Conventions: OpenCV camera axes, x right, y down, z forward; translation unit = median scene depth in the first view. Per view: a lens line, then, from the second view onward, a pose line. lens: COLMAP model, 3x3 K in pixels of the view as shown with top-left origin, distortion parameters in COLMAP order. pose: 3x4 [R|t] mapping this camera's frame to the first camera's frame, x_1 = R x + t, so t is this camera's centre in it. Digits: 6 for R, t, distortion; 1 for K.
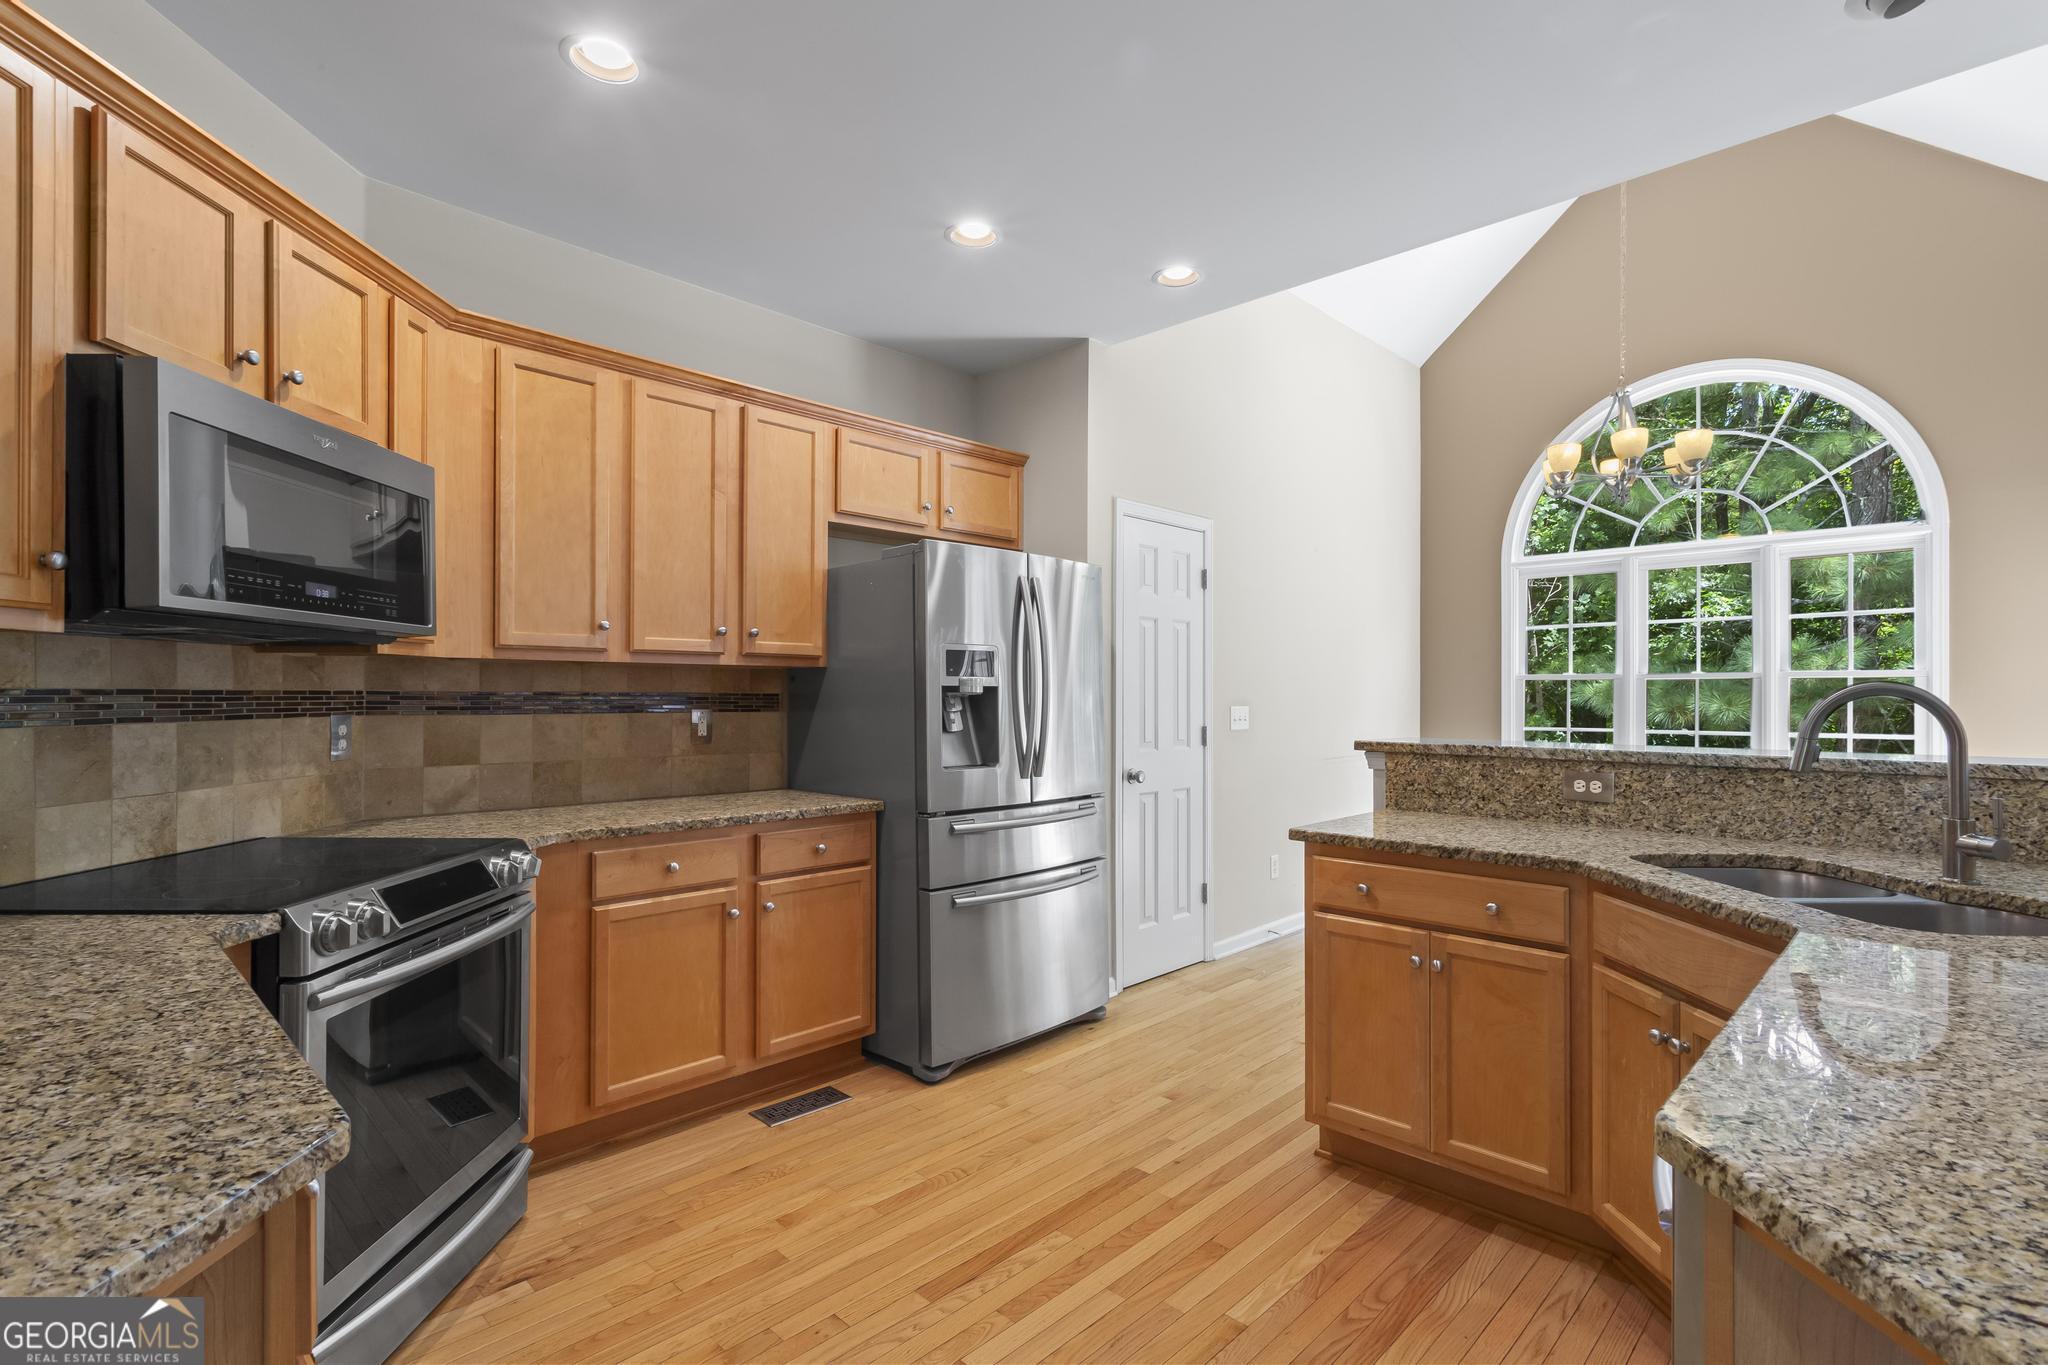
lens RADIAL K [[975.3, 0, 1038.7], [0, 975.3, 689.9], [0, 0, 1]] dist [0.005584, 0.001188]
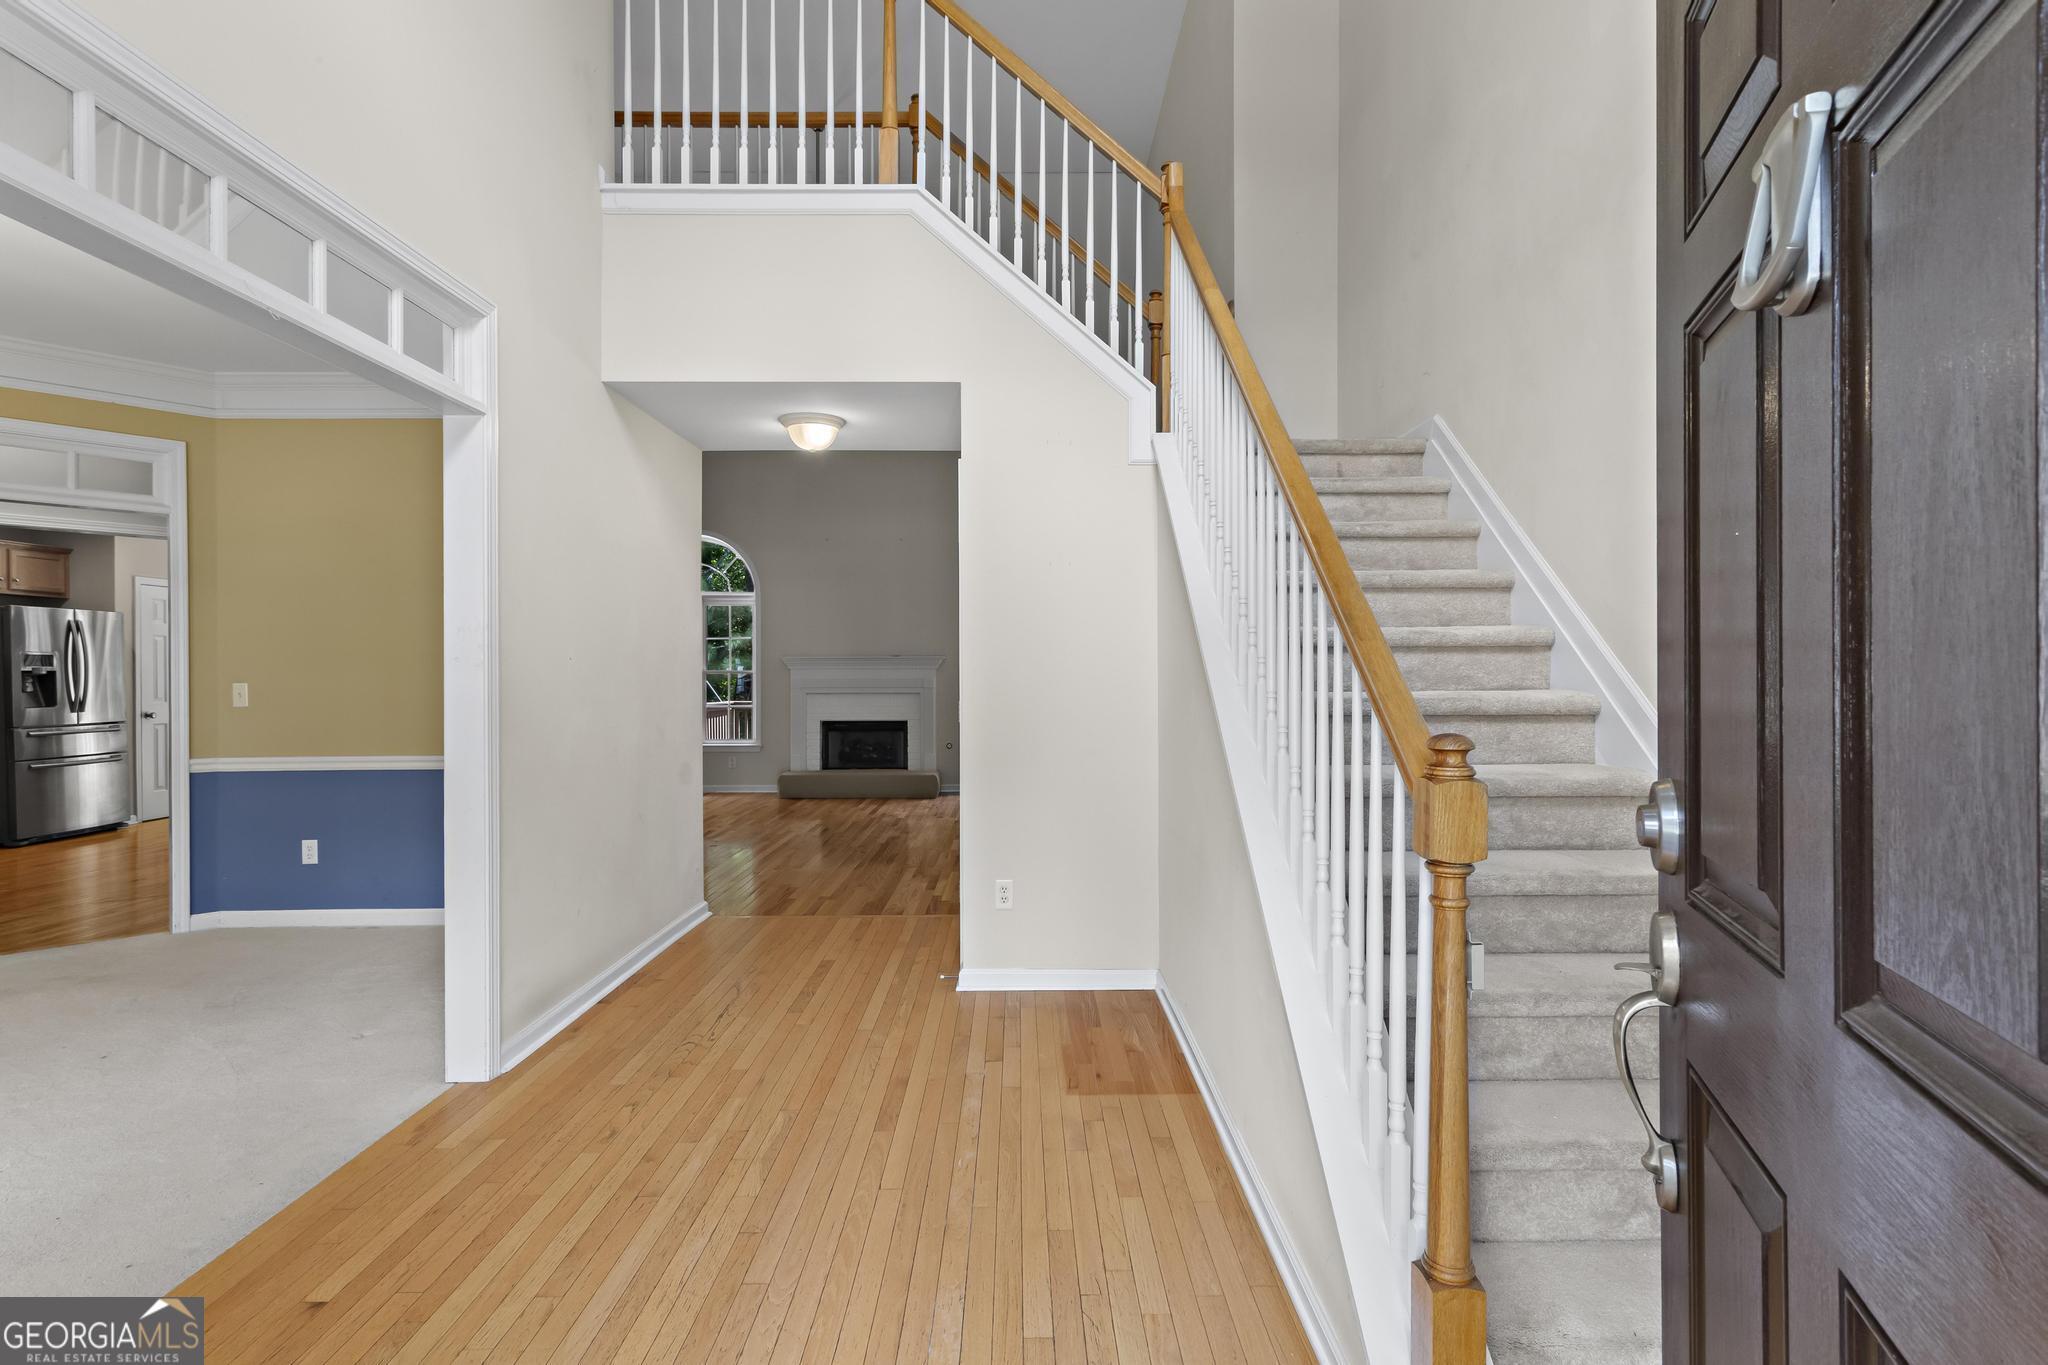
lens RADIAL K [[975.3, 0, 1036.1], [0, 975.3, 677.5], [0, 0, 1]] dist [0.005584, 0.001188]
pose [[0.719272, -0.003615, 0.694719, 0.009719], [-0.000913, 0.999981, 0.006149, -0.004302], [-0.694728, -0.005057, 0.719255, -2.020484]]
